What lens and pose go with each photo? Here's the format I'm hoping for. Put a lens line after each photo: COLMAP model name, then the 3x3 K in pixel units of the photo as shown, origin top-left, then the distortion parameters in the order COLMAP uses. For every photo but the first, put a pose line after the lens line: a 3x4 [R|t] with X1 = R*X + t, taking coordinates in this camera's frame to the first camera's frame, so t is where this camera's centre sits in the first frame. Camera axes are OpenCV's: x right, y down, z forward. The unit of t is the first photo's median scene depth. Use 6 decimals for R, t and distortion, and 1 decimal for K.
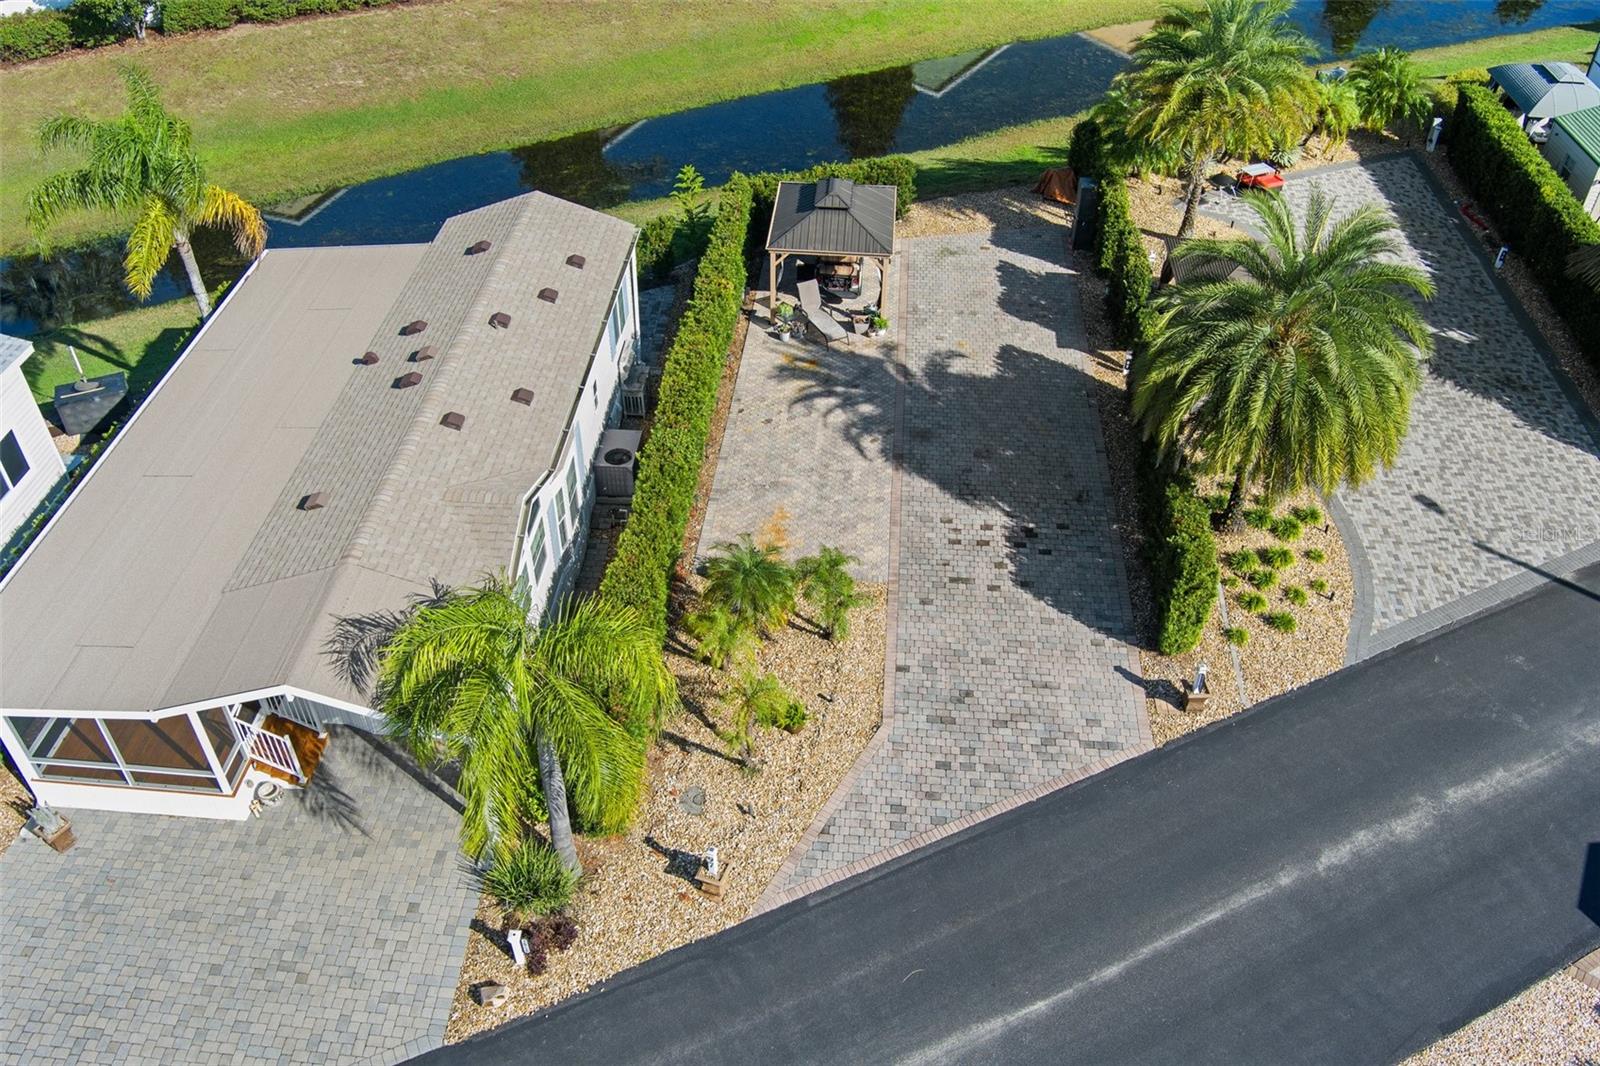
lens RADIAL K [[1299.8, 0, 795.3], [0, 1299.8, 538.9], [0, 0, 1]] dist [-0.066900, -0.000571]
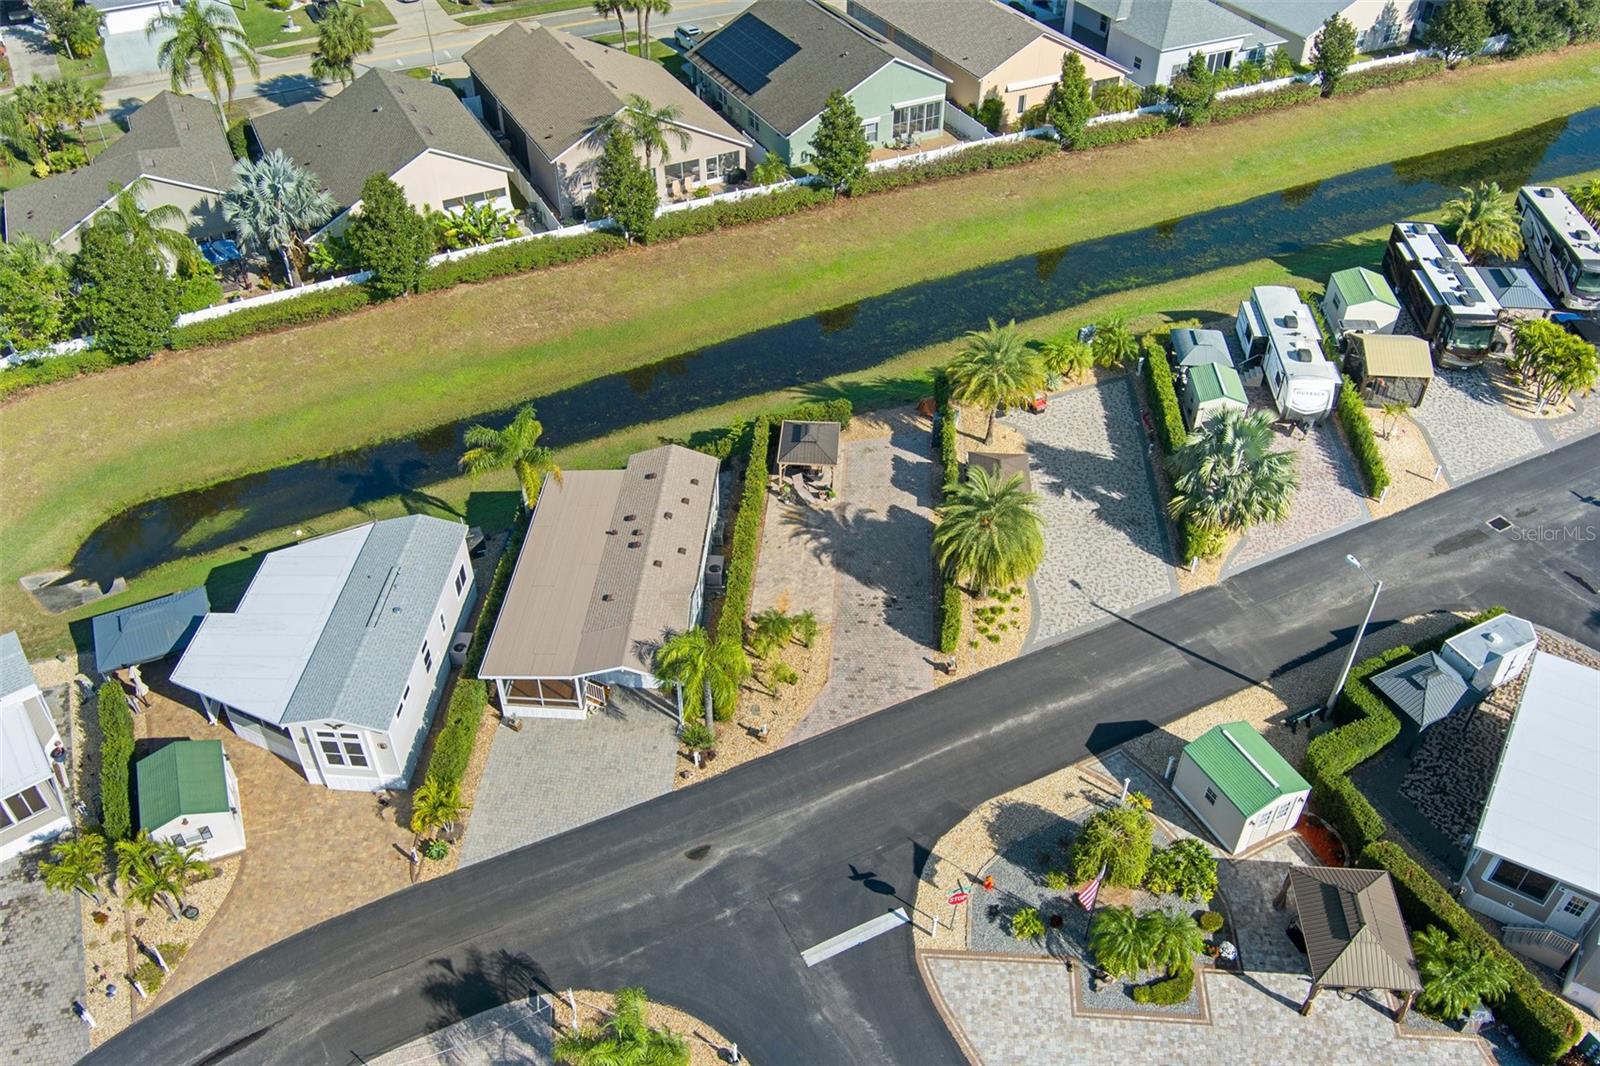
lens RADIAL K [[1299.8, 0, 795.3], [0, 1299.8, 538.9], [0, 0, 1]] dist [-0.066900, -0.000571]
pose [[0.999943, -0.009914, 0.004001, -0.003397], [0.009913, 0.999951, 0.000128, -0.117549], [-0.004002, -0.000089, 0.999992, -1.329883]]
